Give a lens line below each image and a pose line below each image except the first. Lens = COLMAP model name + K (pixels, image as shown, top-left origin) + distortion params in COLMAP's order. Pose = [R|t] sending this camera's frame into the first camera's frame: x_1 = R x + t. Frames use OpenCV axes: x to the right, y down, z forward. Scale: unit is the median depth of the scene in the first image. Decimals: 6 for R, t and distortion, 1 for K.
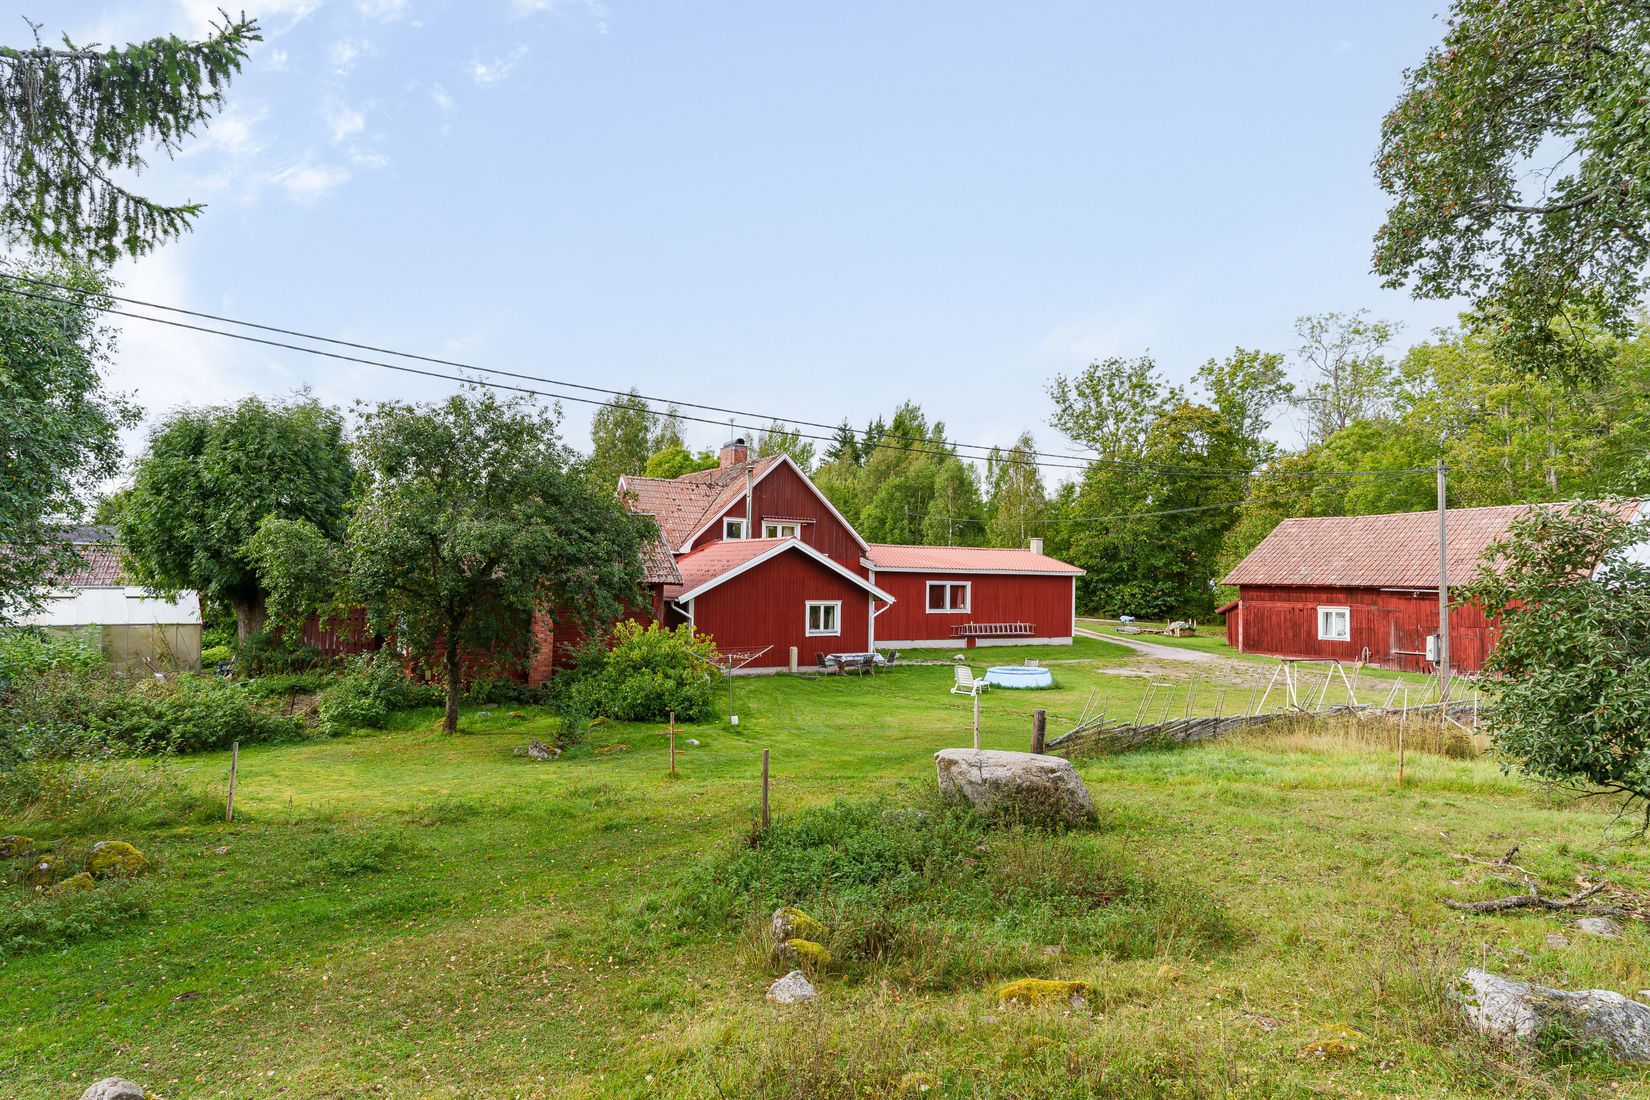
lens RADIAL K [[1181.7, 0, 830.5], [0, 1181.7, 574.3], [0, 0, 1]] dist [0.059836, -0.052339]
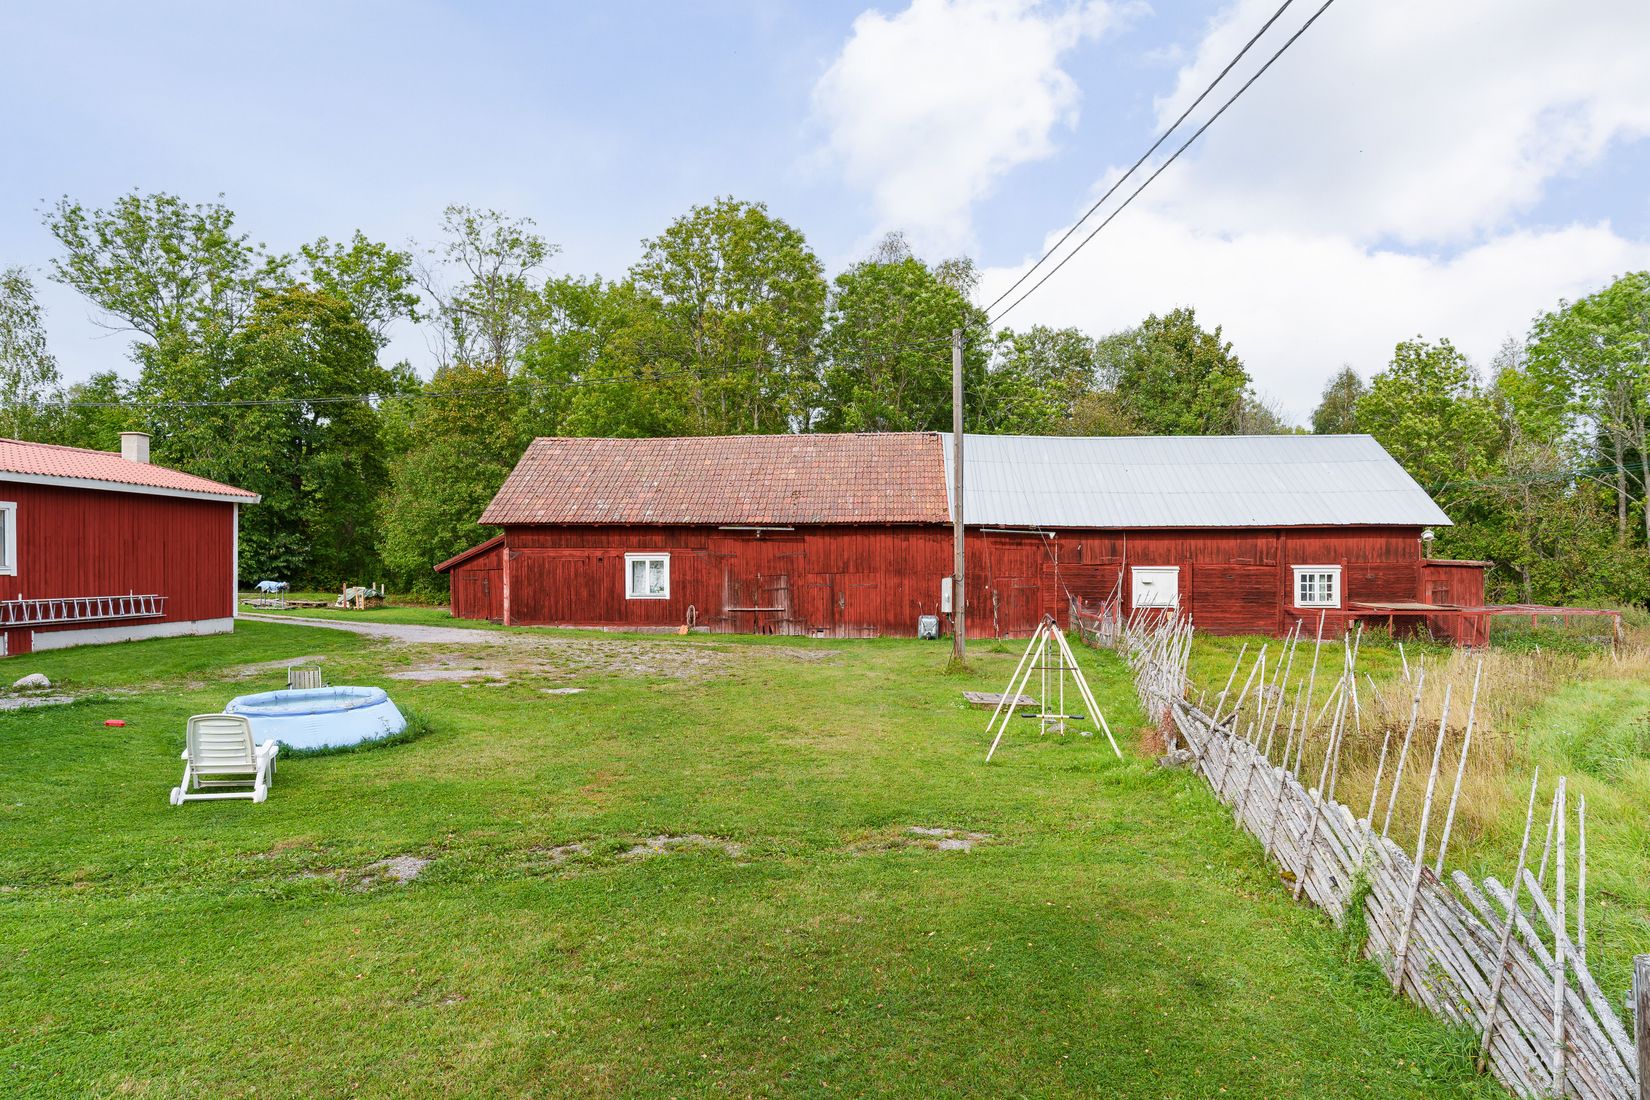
lens RADIAL K [[970.7, 0, 822.8], [0, 970.7, 605.0], [0, 0, 1]] dist [0.001168, -0.001715]
pose [[0.573058, -0.048047, 0.818105, -0.004791], [0.009145, 0.998593, 0.052242, 0.027768], [-0.819464, -0.022456, 0.572691, 0.549900]]
